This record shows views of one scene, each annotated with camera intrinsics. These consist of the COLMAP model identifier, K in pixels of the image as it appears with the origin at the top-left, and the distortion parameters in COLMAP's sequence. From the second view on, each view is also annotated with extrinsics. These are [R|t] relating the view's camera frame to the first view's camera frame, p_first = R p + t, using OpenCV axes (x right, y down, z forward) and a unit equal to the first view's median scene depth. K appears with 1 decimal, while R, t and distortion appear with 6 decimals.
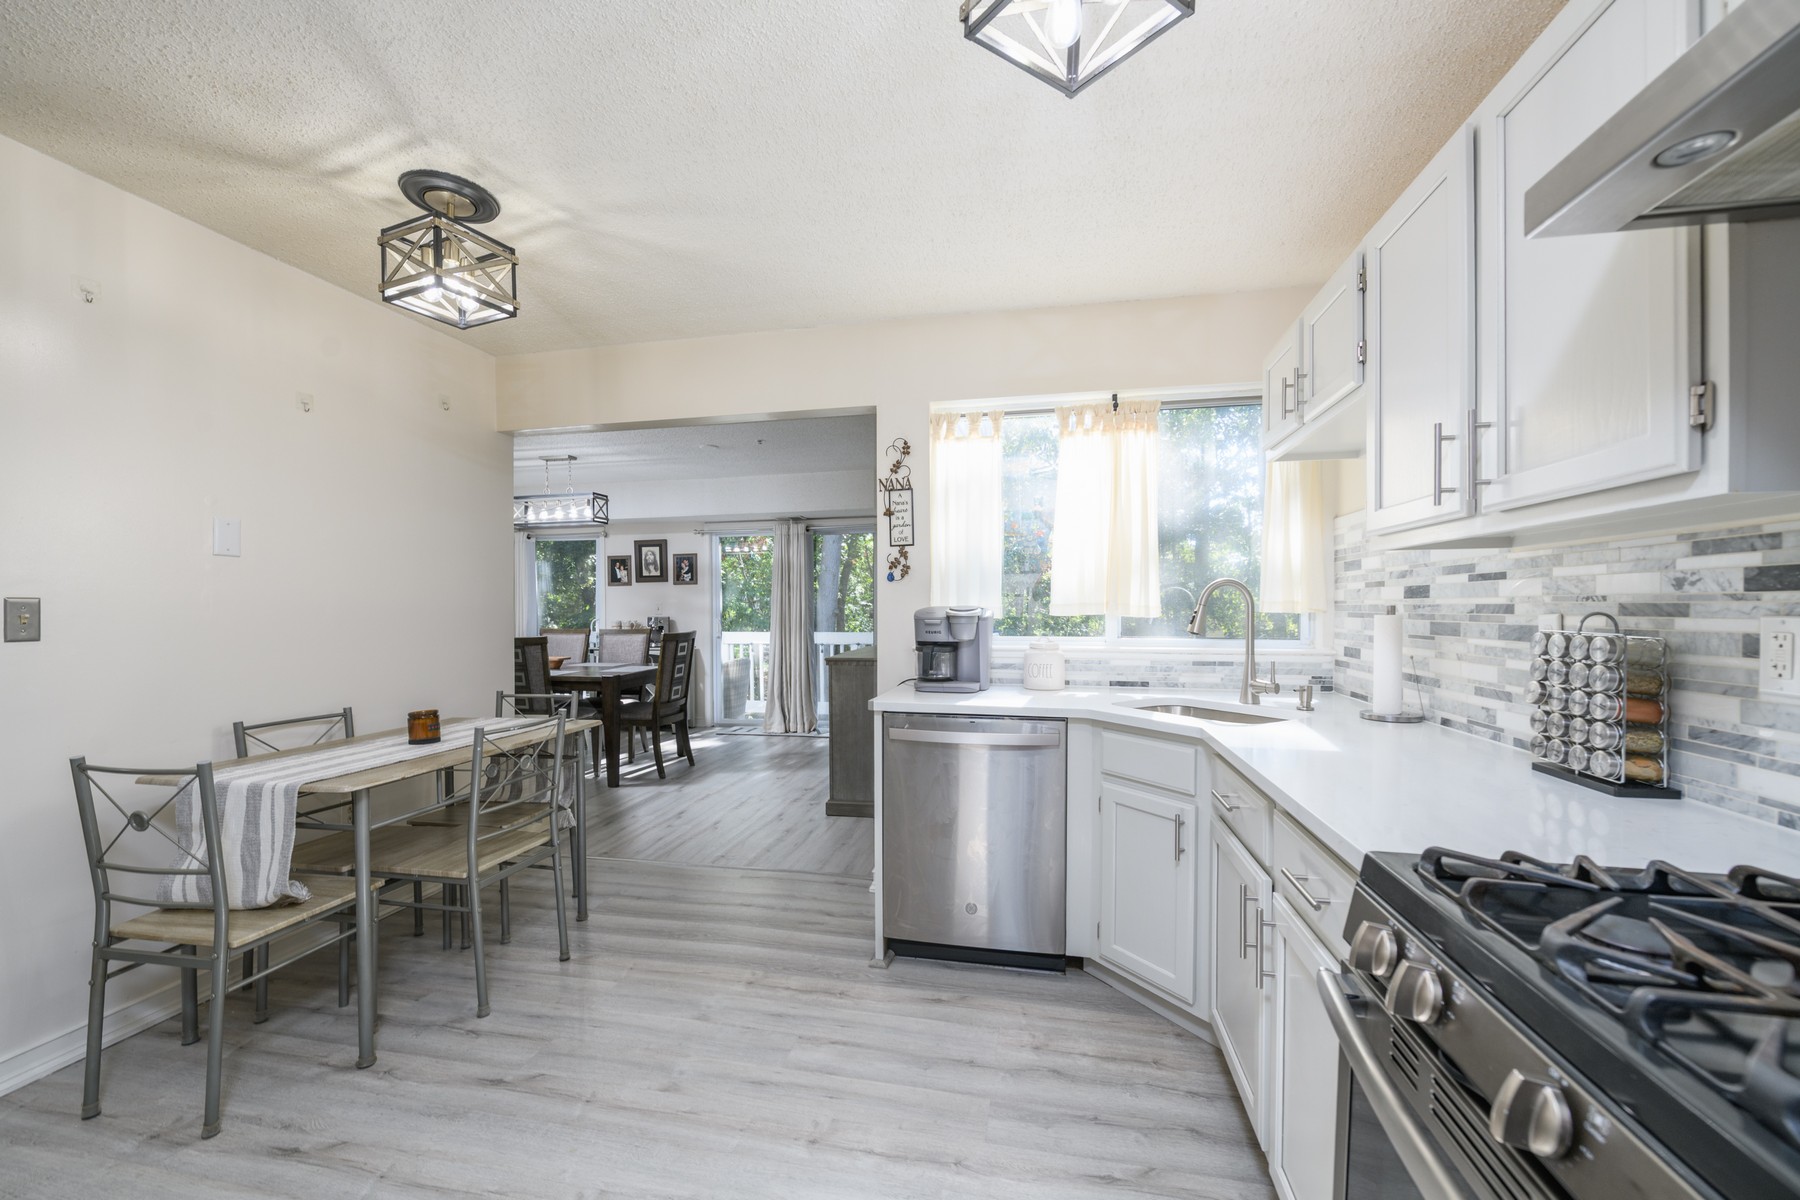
lens RADIAL K [[716.3, 0, 889.4], [0, 716.3, 610.1], [0, 0, 1]] dist [-0.000118, -0.003252]
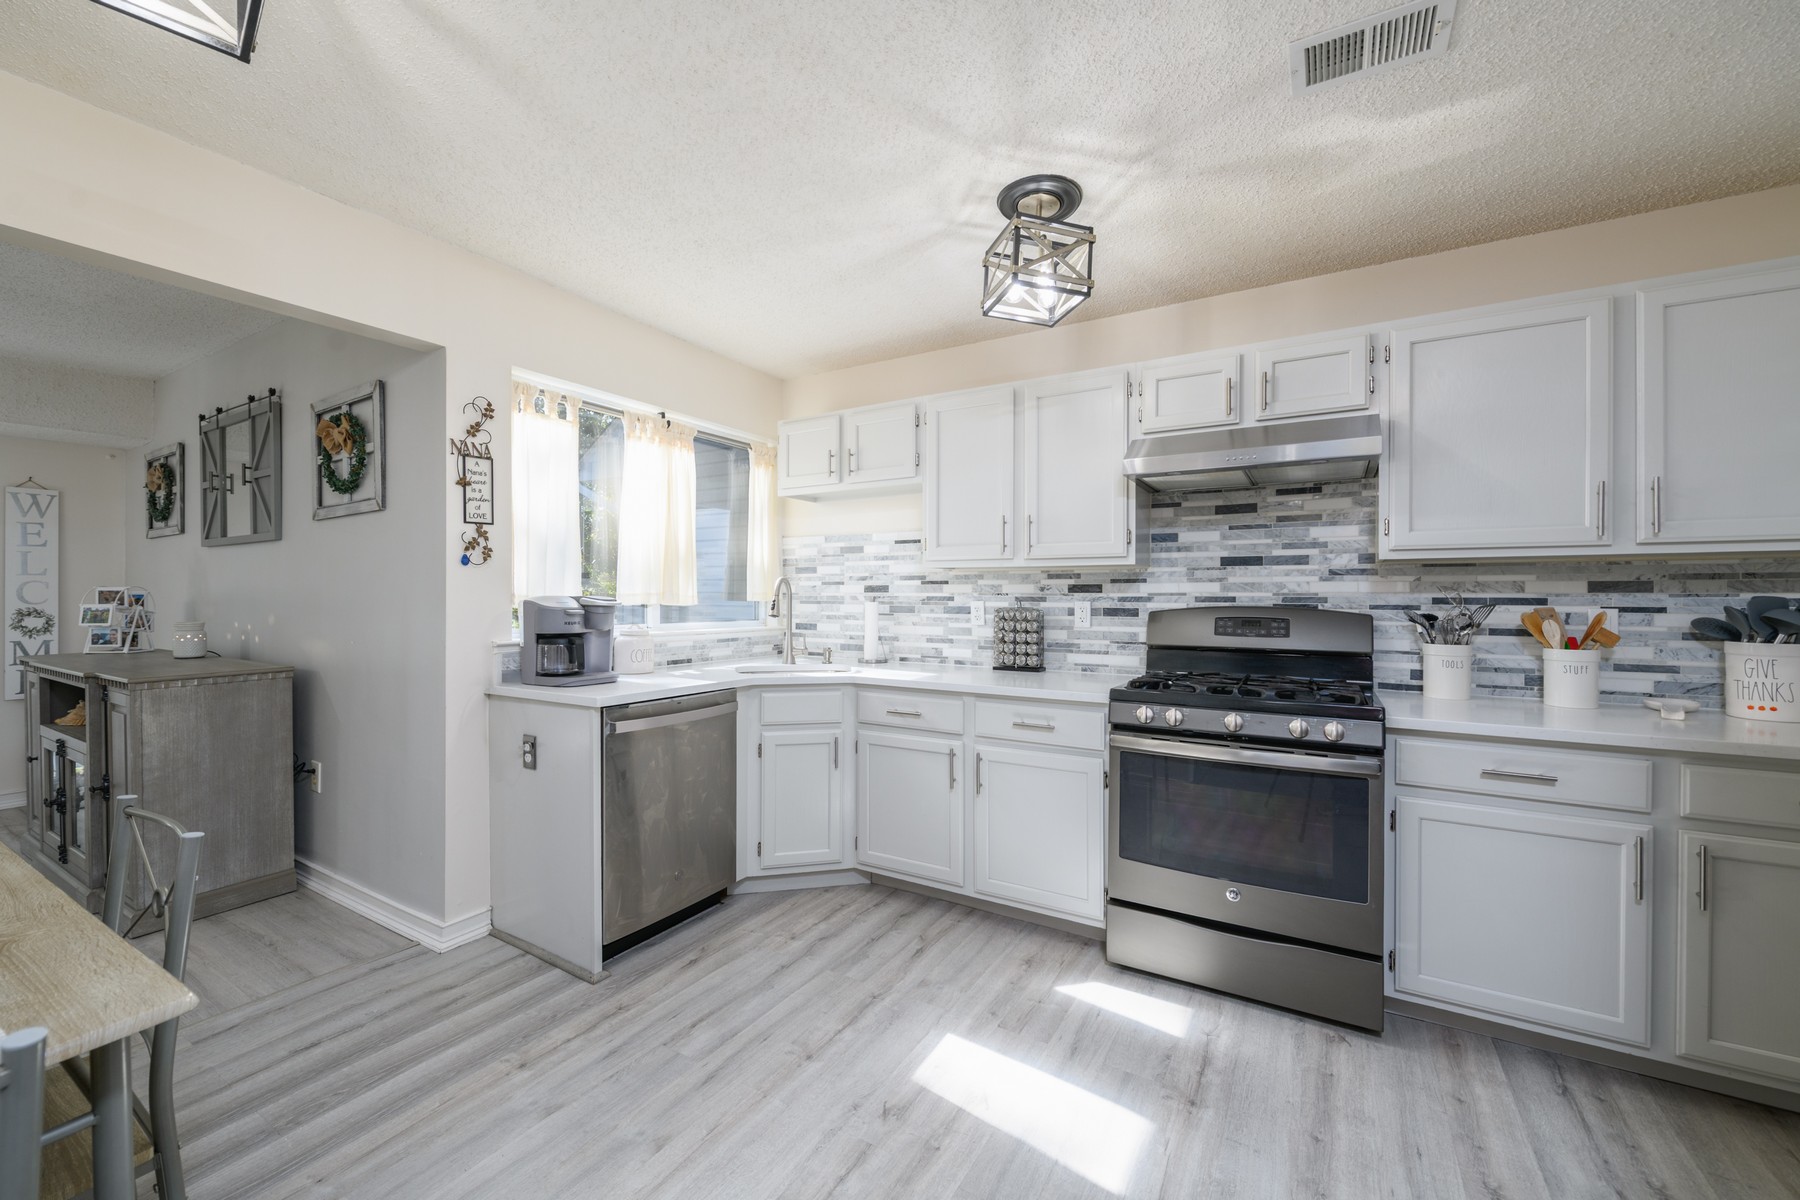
lens RADIAL K [[716.3, 0, 882.0], [0, 716.3, 594.6], [0, 0, 1]] dist [-0.000118, -0.003252]
pose [[0.327057, 0.004828, 0.944992, -0.634095], [0.000168, 0.999987, -0.005167, -0.001650], [-0.945005, 0.001848, 0.327052, 0.276126]]
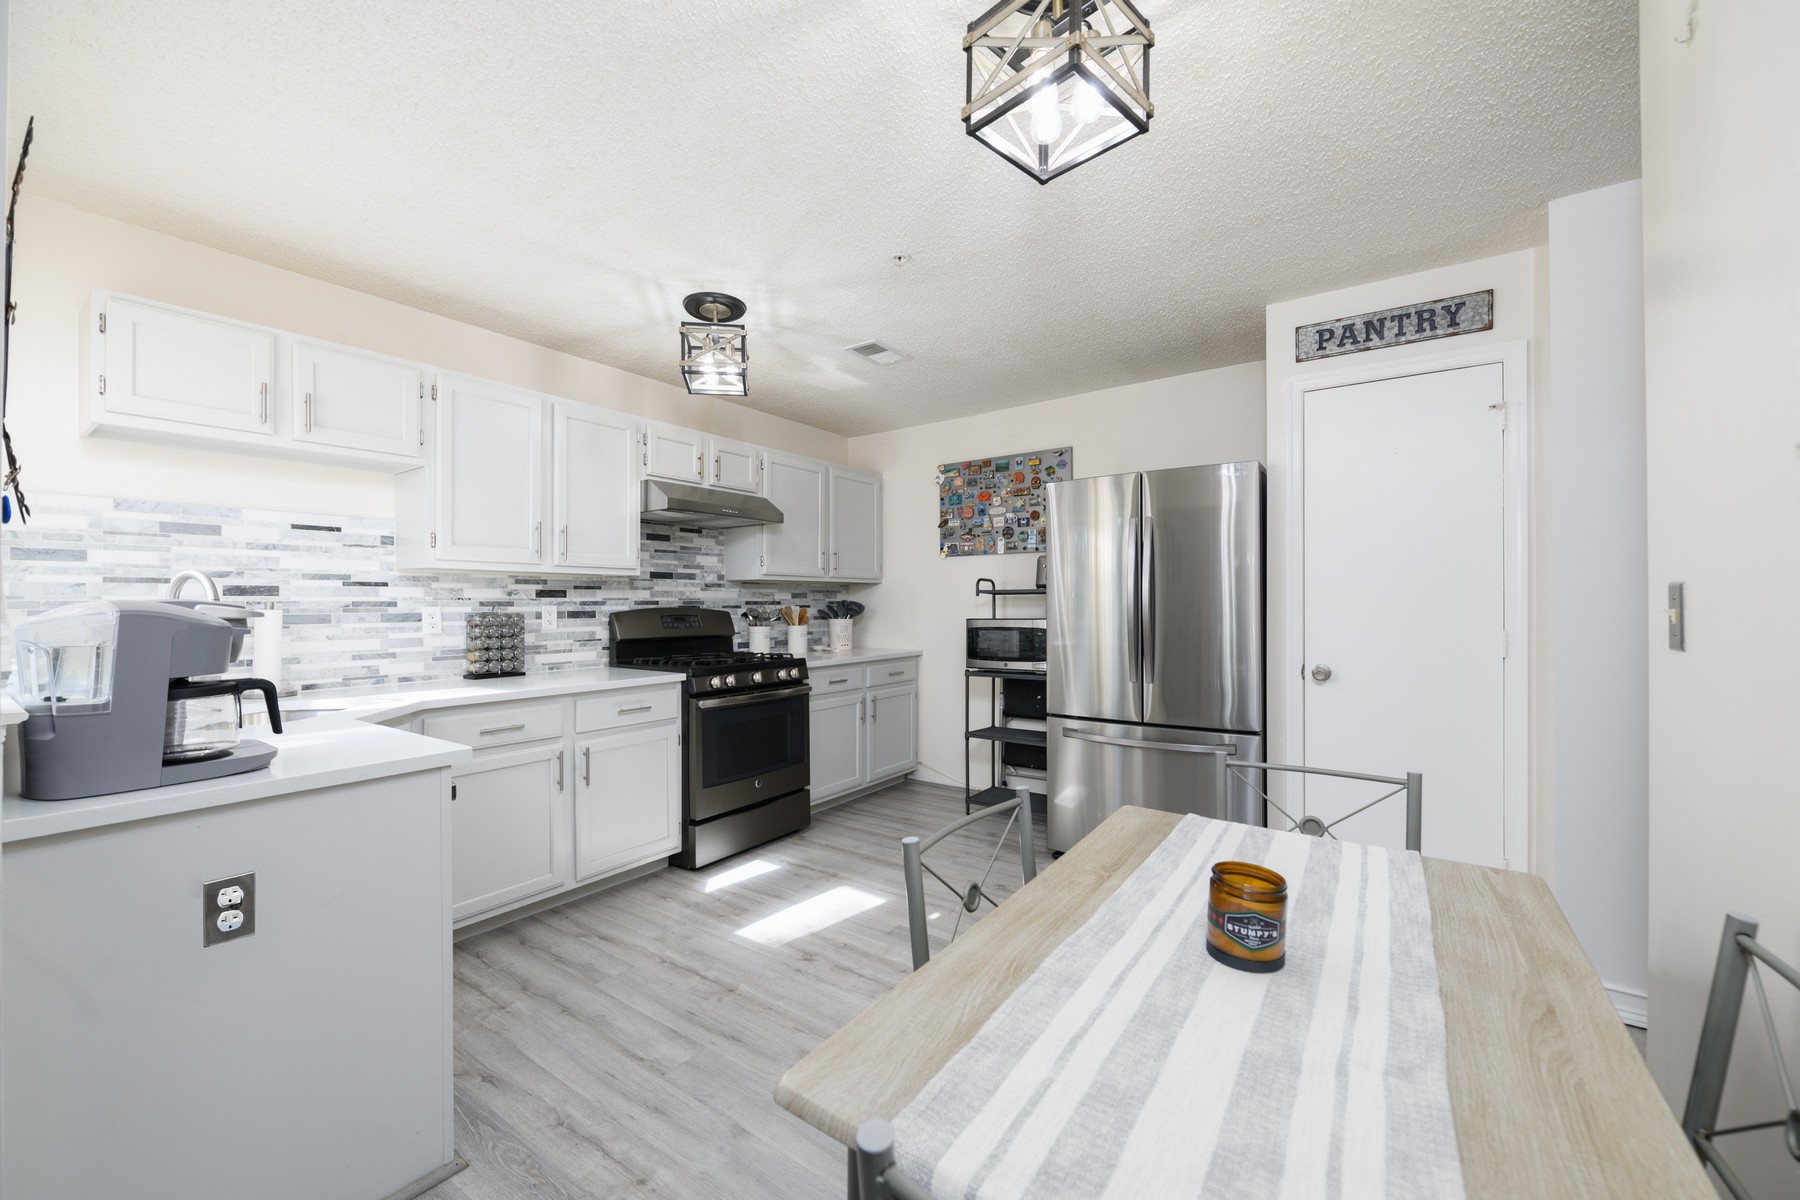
lens RADIAL K [[716.3, 0, 930.2], [0, 716.3, 596.4], [0, 0, 1]] dist [-0.000118, -0.003252]
pose [[-0.935045, 0.006283, 0.354473, -0.518128], [0.005035, 0.999977, -0.004444, -0.003387], [-0.354492, -0.002371, -0.935056, 1.168950]]
